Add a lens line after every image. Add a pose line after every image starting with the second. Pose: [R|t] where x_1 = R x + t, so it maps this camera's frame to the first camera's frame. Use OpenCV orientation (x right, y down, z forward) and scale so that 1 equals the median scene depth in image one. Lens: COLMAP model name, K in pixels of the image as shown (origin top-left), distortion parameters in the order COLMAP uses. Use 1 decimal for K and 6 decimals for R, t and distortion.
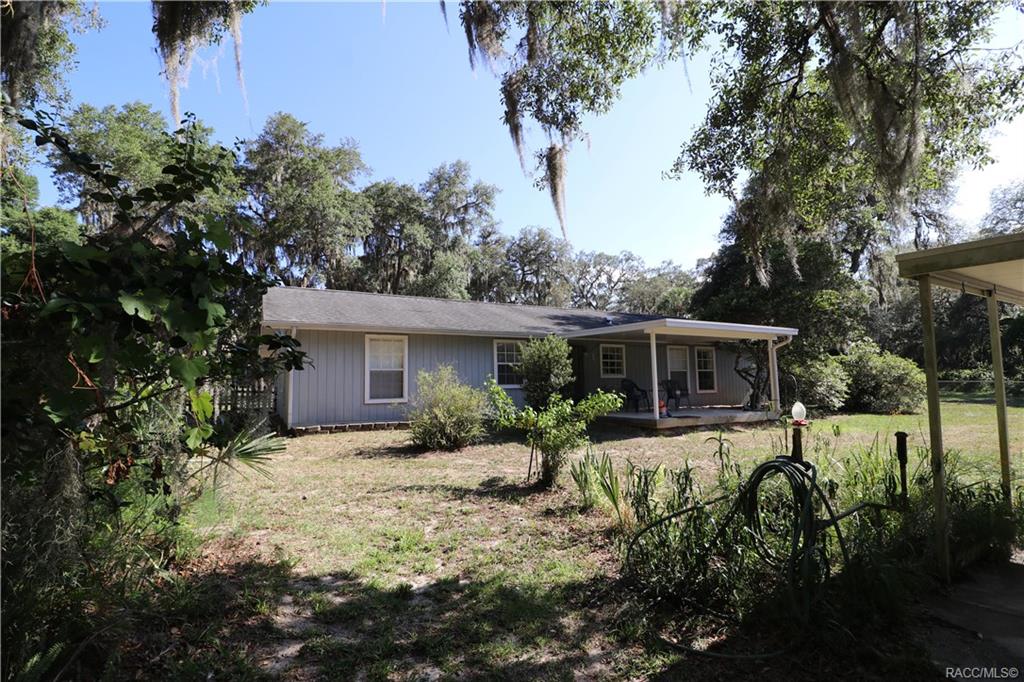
lens RADIAL K [[478.8, 0, 509.1], [0, 478.8, 342.8], [0, 0, 1]] dist [-0.004720, -0.008482]
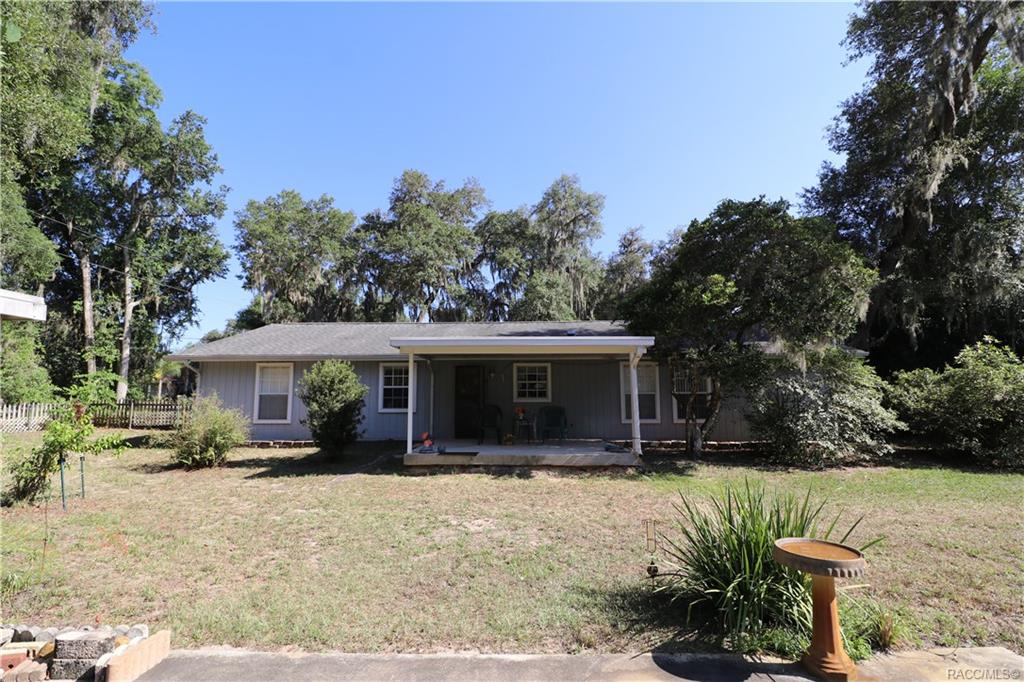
lens RADIAL K [[478.8, 0, 505.9], [0, 478.8, 337.4], [0, 0, 1]] dist [-0.004720, -0.008482]
pose [[0.865546, -0.056424, -0.497641, 0.690905], [0.033724, 0.997944, -0.054495, 0.002984], [0.499693, 0.030385, 0.865669, 0.262604]]
